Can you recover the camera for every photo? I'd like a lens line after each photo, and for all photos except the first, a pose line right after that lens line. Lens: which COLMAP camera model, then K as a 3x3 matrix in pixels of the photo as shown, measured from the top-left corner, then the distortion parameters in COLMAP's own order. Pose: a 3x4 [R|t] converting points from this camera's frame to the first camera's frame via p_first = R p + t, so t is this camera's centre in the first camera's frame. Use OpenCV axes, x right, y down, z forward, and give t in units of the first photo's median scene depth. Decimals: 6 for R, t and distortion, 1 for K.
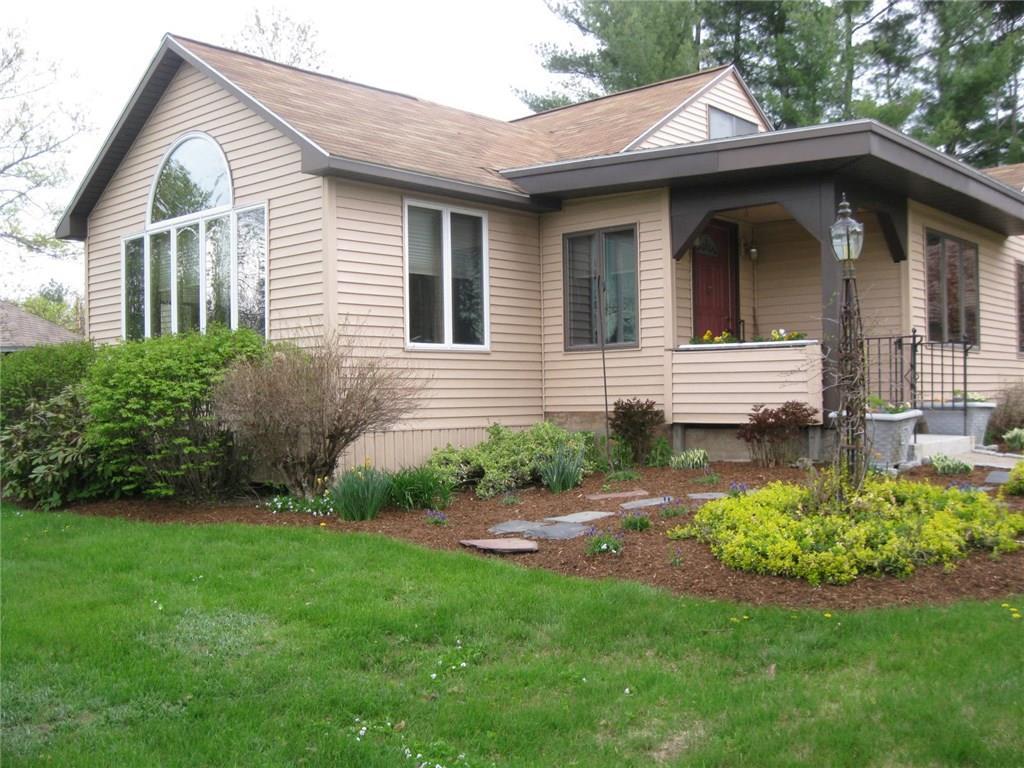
lens RADIAL K [[1055.9, 0, 512.0], [0, 1055.9, 384.0], [0, 0, 1]] dist [-0.122146, 0.028797]
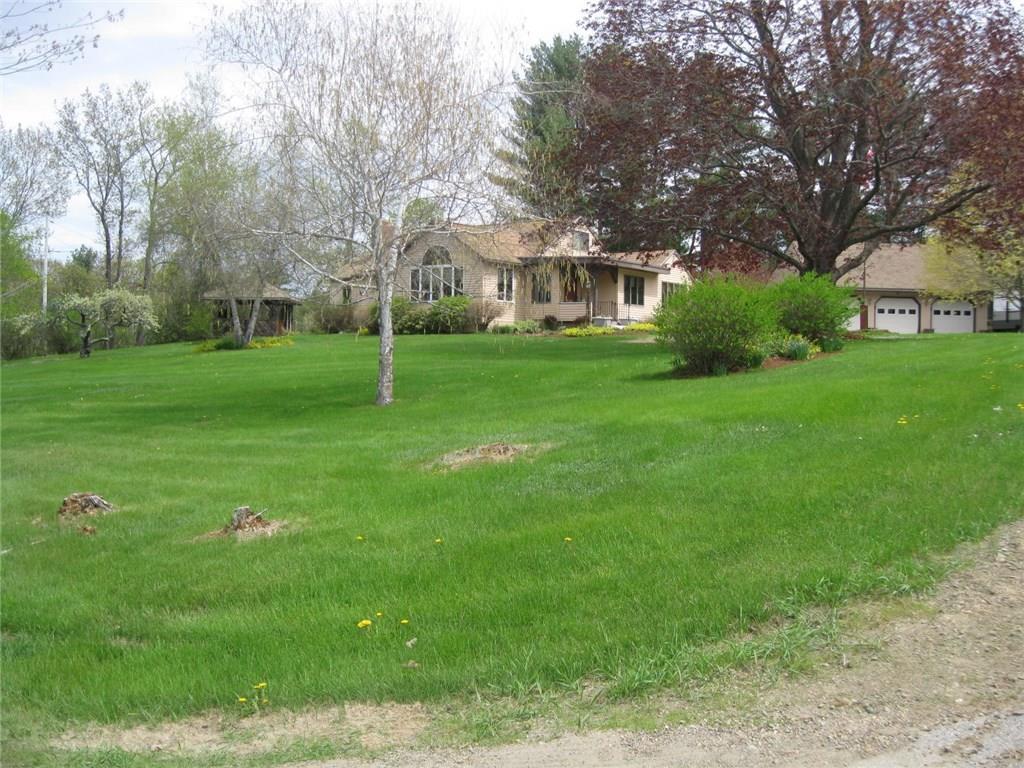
lens RADIAL K [[1055.9, 0, 512.0], [0, 1055.9, 384.0], [0, 0, 1]] dist [-0.122146, 0.028797]
pose [[0.993735, 0.026248, 0.108638, -0.468730], [-0.029591, 0.999133, 0.029283, 0.163936], [-0.107775, -0.032314, 0.993650, -3.081058]]
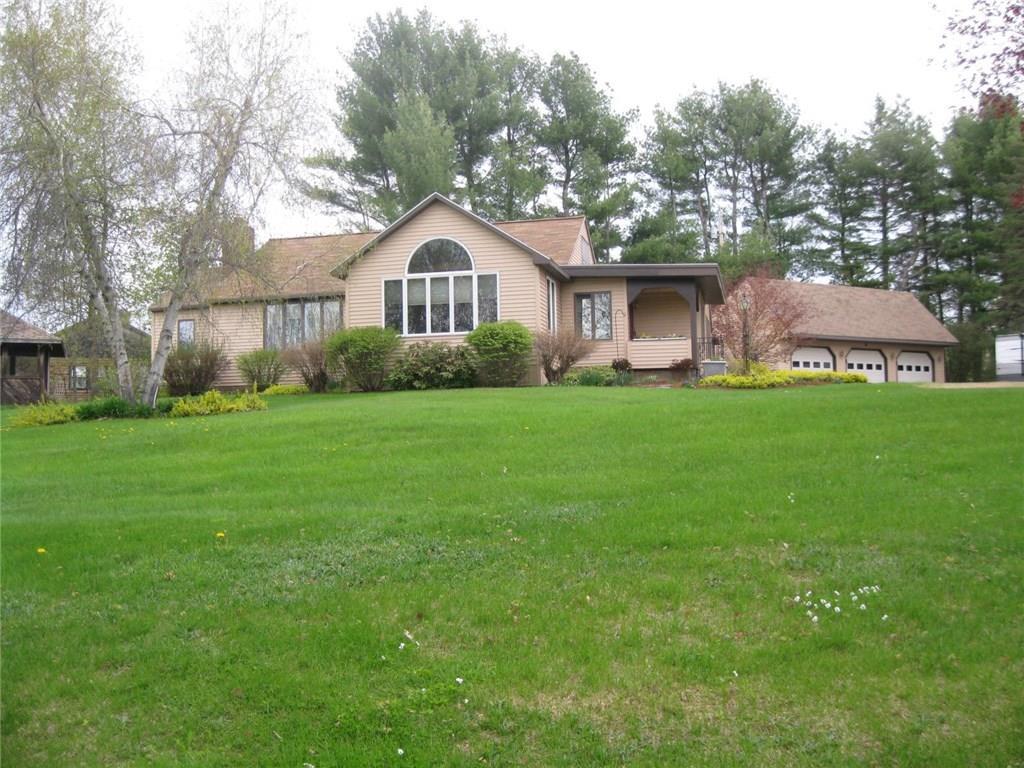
lens RADIAL K [[1055.9, 0, 512.0], [0, 1055.9, 384.0], [0, 0, 1]] dist [-0.122146, 0.028797]
pose [[0.879706, 0.031345, 0.474484, -1.307448], [-0.005741, 0.998452, -0.055315, 0.213469], [-0.475484, 0.045937, 0.878524, -1.117456]]
